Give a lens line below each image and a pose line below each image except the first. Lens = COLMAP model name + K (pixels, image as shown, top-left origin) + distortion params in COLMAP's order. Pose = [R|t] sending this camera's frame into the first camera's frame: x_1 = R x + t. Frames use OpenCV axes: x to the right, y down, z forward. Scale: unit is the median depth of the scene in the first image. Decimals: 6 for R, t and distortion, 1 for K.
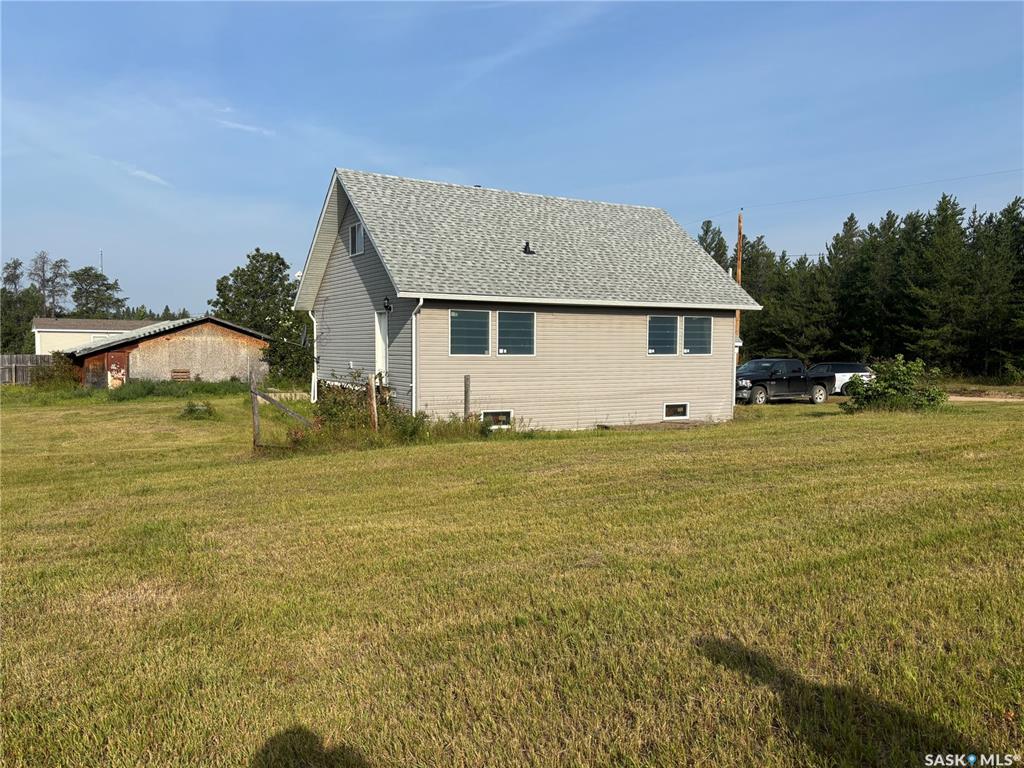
lens RADIAL K [[801.5, 0, 510.4], [0, 801.5, 386.7], [0, 0, 1]] dist [0.017207, 0.002631]
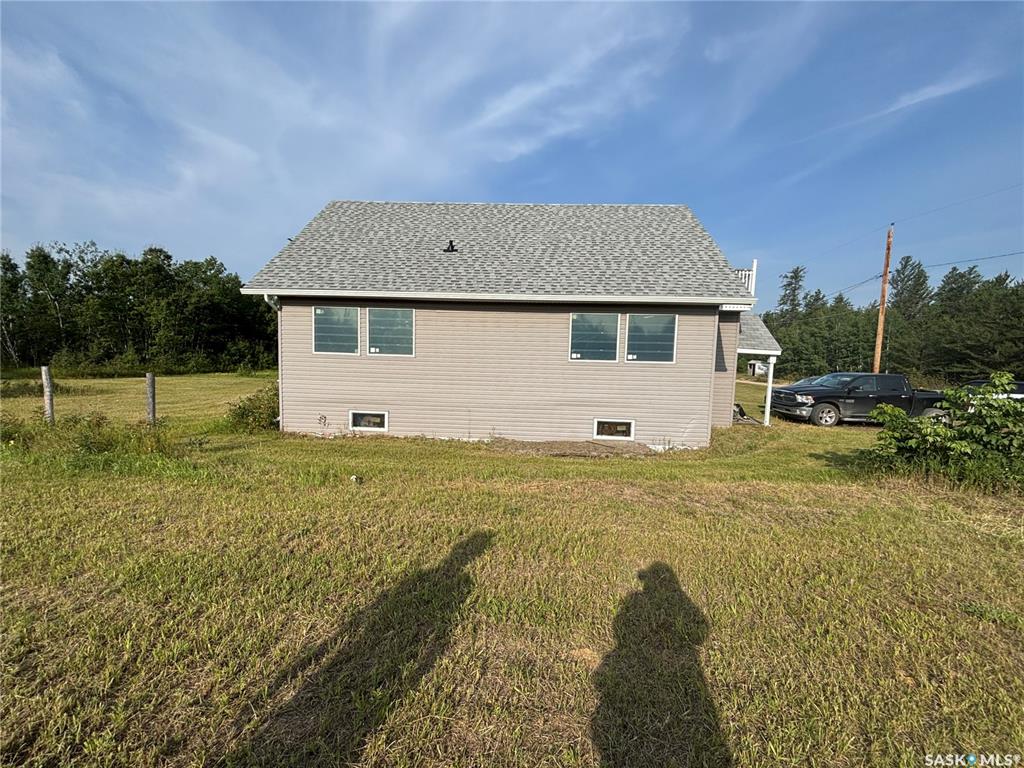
lens RADIAL K [[414.5, 0, 514.4], [0, 414.5, 380.0], [0, 0, 1]] dist [0.005724, 0.000469]
pose [[0.842331, 0.054440, -0.536204, 0.349443], [-0.050403, 0.998482, 0.022195, -0.025029], [0.536599, 0.008331, 0.843796, 0.590223]]
